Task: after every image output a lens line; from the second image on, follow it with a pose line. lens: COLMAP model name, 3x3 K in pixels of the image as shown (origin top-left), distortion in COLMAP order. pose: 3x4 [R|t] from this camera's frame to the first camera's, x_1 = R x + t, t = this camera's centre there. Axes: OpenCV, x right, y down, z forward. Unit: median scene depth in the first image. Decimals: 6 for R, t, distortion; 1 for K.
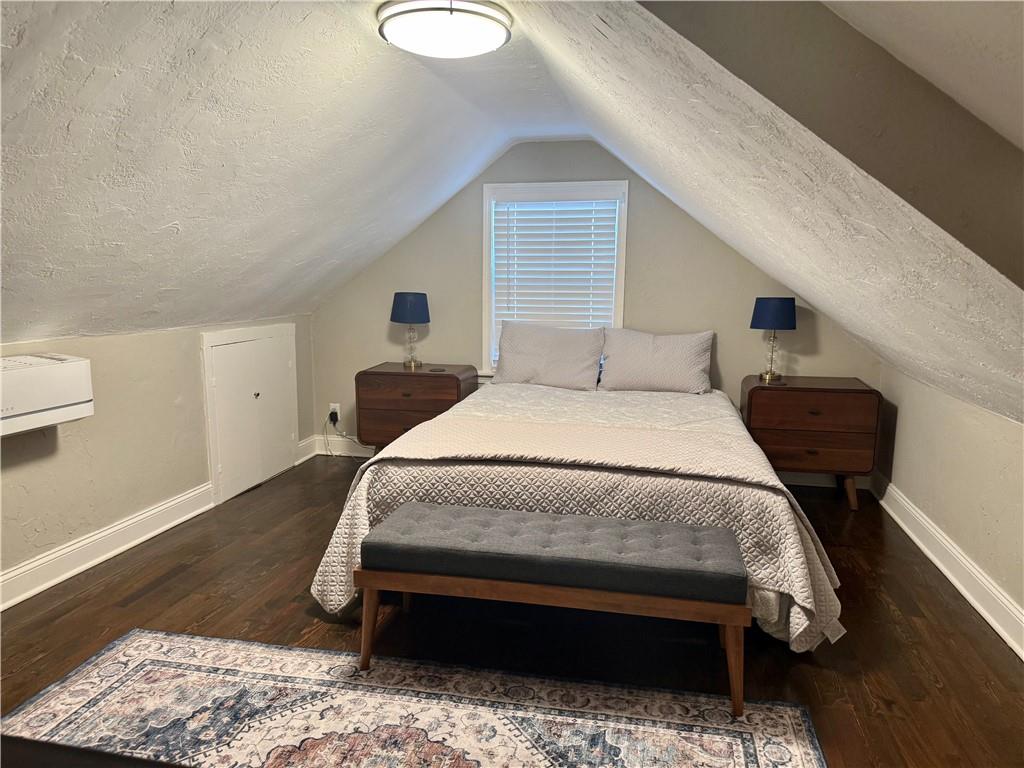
lens RADIAL K [[721.8, 0, 512.2], [0, 721.8, 389.4], [0, 0, 1]] dist [0.032475, -0.036962]
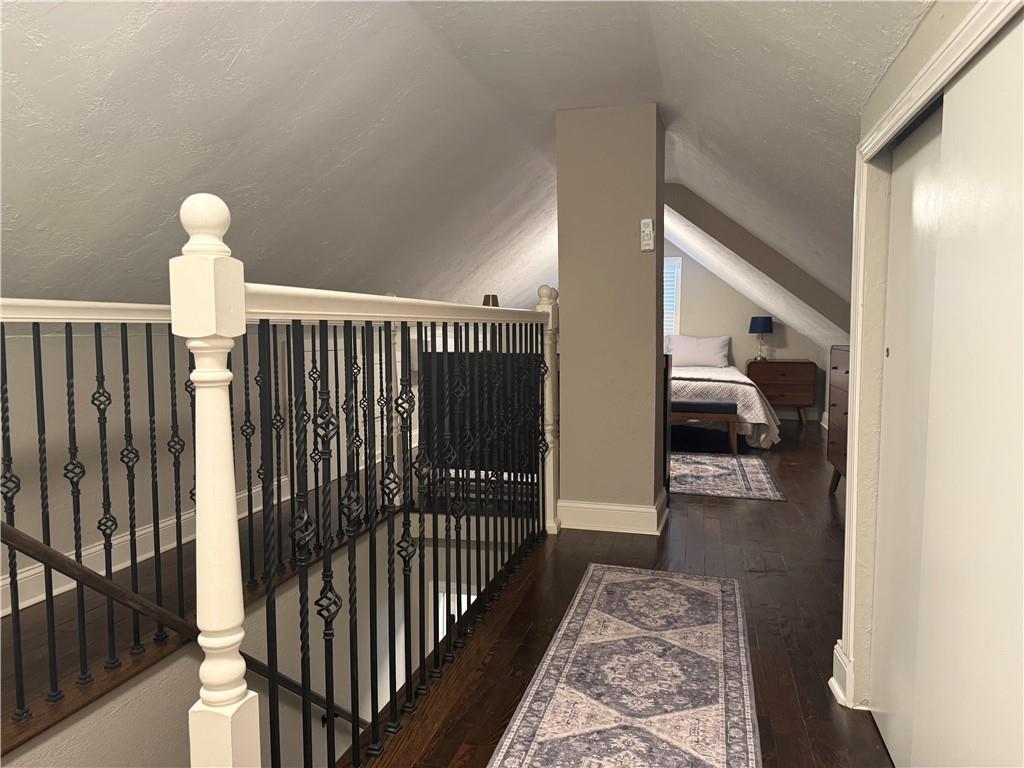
lens RADIAL K [[721.8, 0, 510.6], [0, 721.8, 379.1], [0, 0, 1]] dist [0.032475, -0.036962]
pose [[0.999031, -0.001868, -0.043968, -0.210520], [-0.001665, 0.996780, -0.080174, 0.188165], [0.043976, 0.080169, 0.995811, -0.902540]]
